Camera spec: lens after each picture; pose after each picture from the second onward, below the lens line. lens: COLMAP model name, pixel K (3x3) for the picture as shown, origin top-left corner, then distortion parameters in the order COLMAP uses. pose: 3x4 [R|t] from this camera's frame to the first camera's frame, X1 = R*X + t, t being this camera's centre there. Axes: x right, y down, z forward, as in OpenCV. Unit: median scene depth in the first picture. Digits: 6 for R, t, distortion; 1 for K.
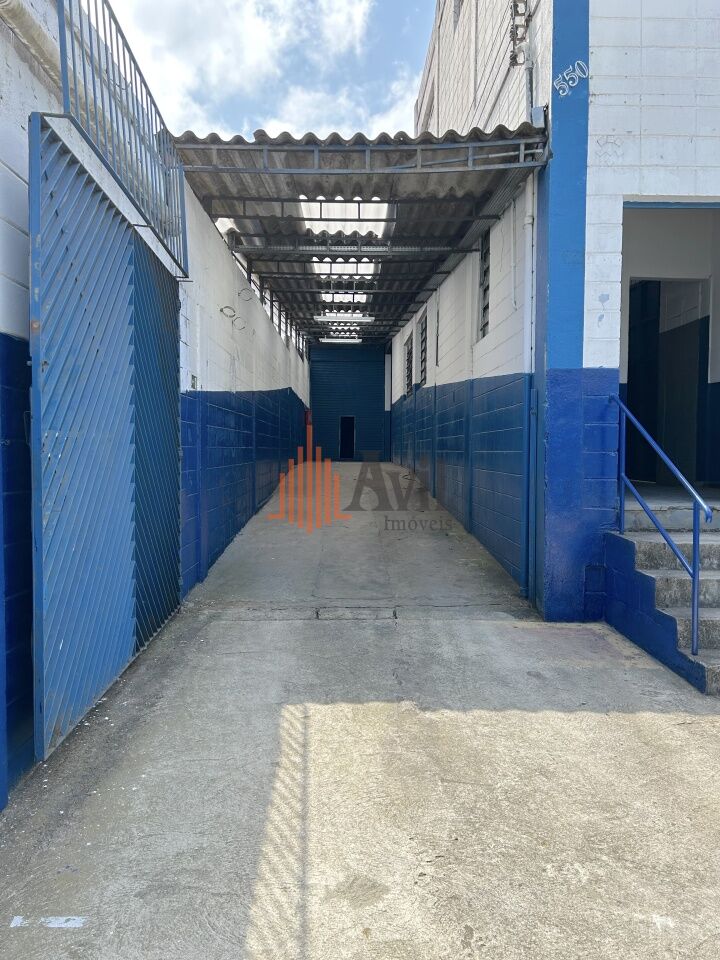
lens RADIAL K [[716.2, 0, 360.0], [0, 716.2, 480.0], [0, 0, 1]] dist [0.043265, -0.062779]
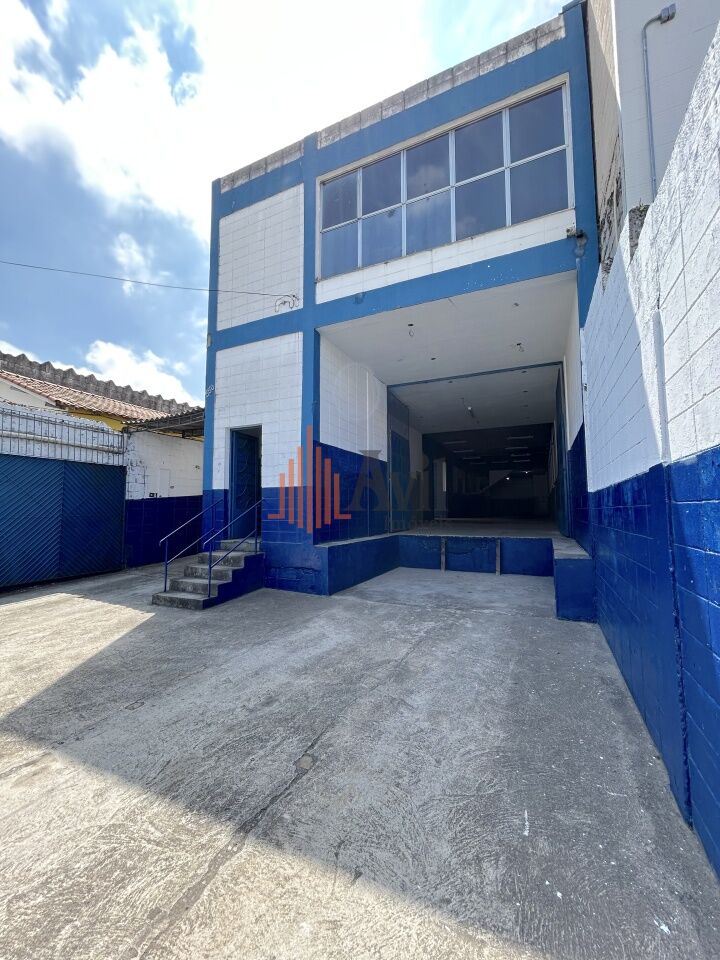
lens RADIAL K [[385.1, 0, 360.0], [0, 385.1, 480.0], [0, 0, 1]] dist [-0.007204, 0.002954]
pose [[0.897490, -0.041617, -0.439066, 1.466479], [-0.010274, 0.993295, -0.115150, -0.028654], [0.440915, 0.107857, 0.891045, -0.069670]]
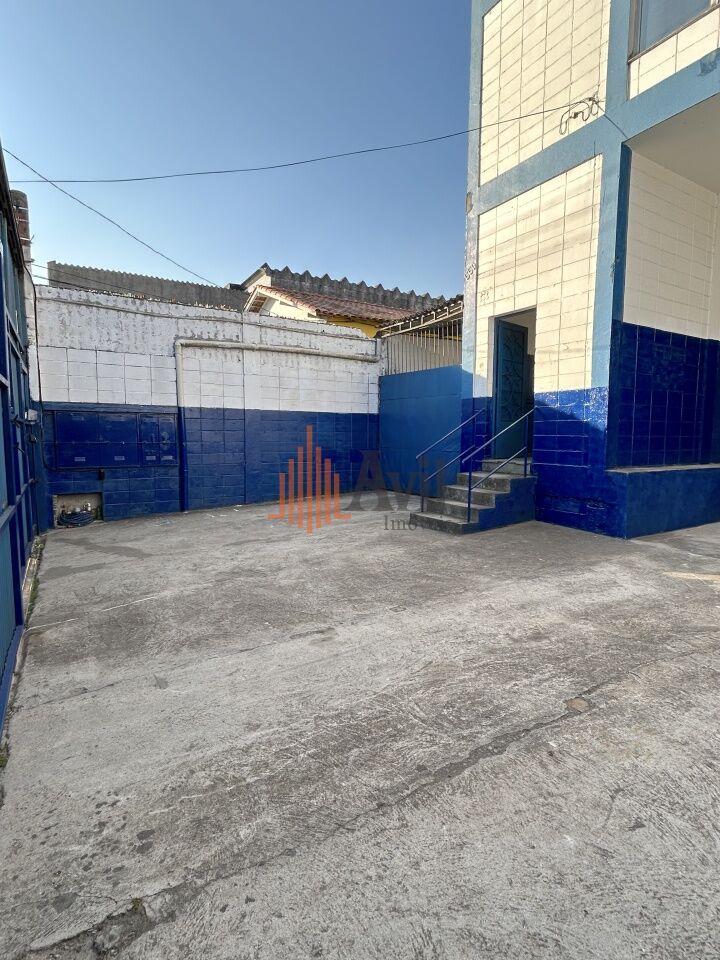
lens RADIAL K [[498.0, 0, 360.0], [0, 498.0, 480.0], [0, 0, 1]] dist [-0.004312, 0.002134]
pose [[0.503510, 0.078373, -0.860427, 1.494968], [-0.037646, 0.996922, 0.068776, 0.007197], [0.863169, -0.002237, 0.504910, -0.095405]]
